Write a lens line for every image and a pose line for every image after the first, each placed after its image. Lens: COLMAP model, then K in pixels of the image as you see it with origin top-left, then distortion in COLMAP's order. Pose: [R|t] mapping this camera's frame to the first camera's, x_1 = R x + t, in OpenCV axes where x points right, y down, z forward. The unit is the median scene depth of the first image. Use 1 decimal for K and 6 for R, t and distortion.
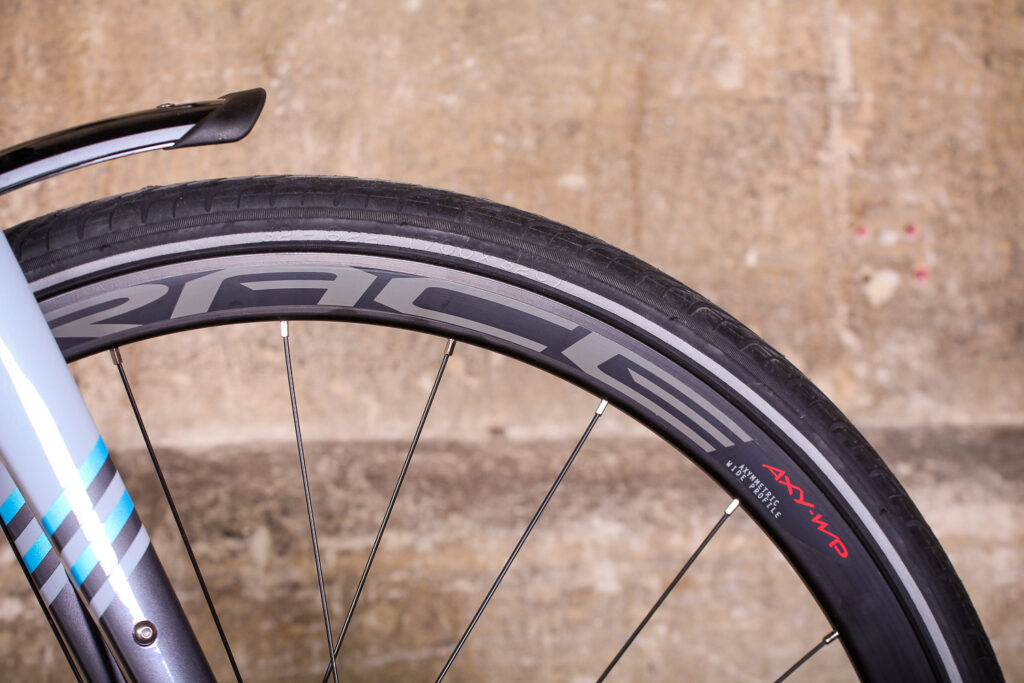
lens RADIAL K [[5120.2, 0, 512.0], [0, 5120.2, 341.5], [0, 0, 1]] dist [-0.085227, -0.196872]
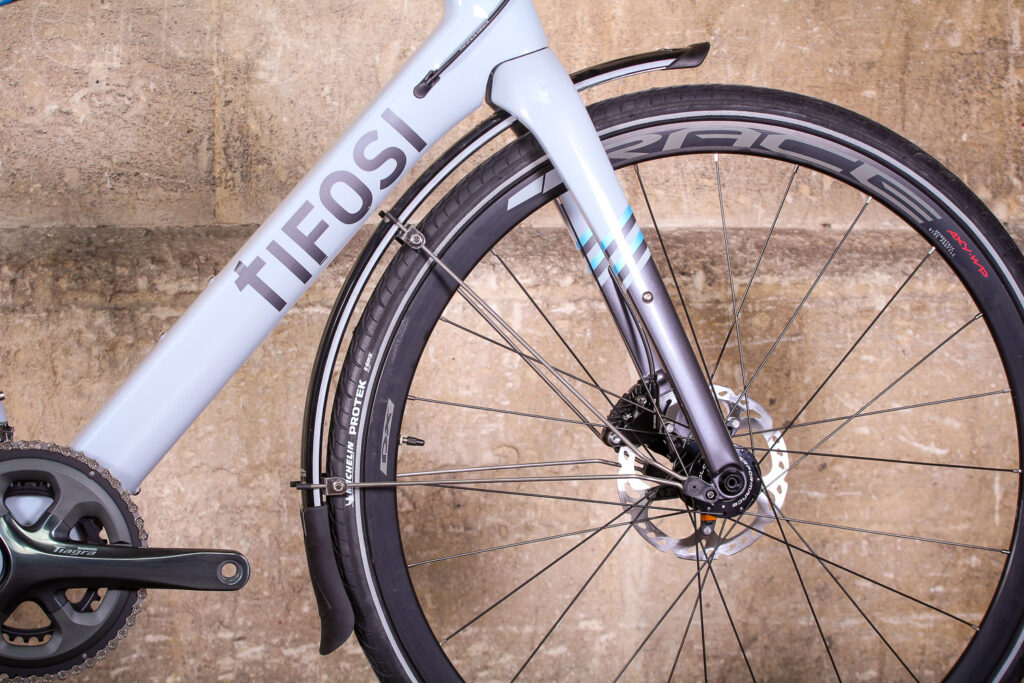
lens RADIAL K [[4134.6, 0, 512.0], [0, 4134.6, 341.5], [0, 0, 1]] dist [-0.276916, -2.663982]
pose [[0.995606, 0.025593, -0.090077, 0.020546], [-0.023309, 0.999382, 0.026319, 0.023711], [0.090695, -0.024104, 0.995587, -0.538748]]
